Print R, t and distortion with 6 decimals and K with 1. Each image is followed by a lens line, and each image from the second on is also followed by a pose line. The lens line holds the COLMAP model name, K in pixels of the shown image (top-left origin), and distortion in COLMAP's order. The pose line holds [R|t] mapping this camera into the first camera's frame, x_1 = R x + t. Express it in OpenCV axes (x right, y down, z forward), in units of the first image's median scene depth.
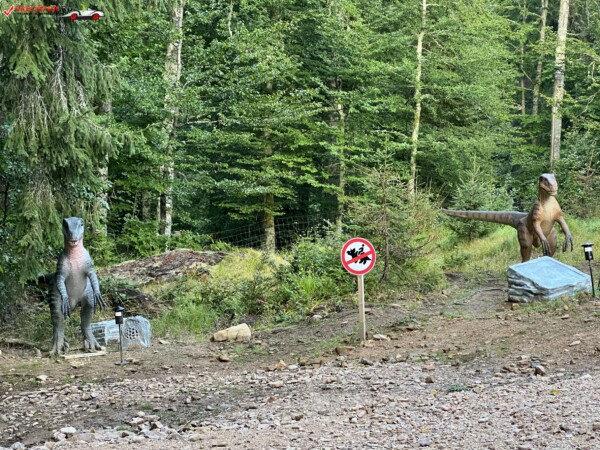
lens RADIAL K [[1341.6, 0, 300.3], [0, 1341.6, 225.3], [0, 0, 1]] dist [0.449265, 0.000000]
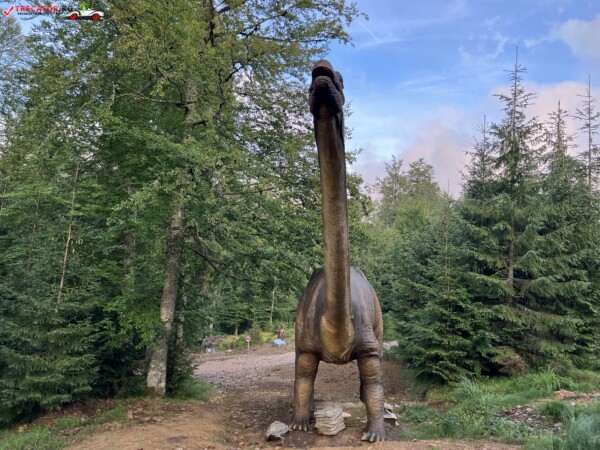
lens RADIAL K [[453.9, 0, 295.3], [0, 453.9, 223.9], [0, 0, 1]] dist [0.044908, -0.026868]
pose [[0.994915, 0.036995, 0.093681, 0.034413], [-0.016288, 0.976956, -0.212817, -0.045136], [-0.099396, 0.210209, 0.972591, -1.080480]]
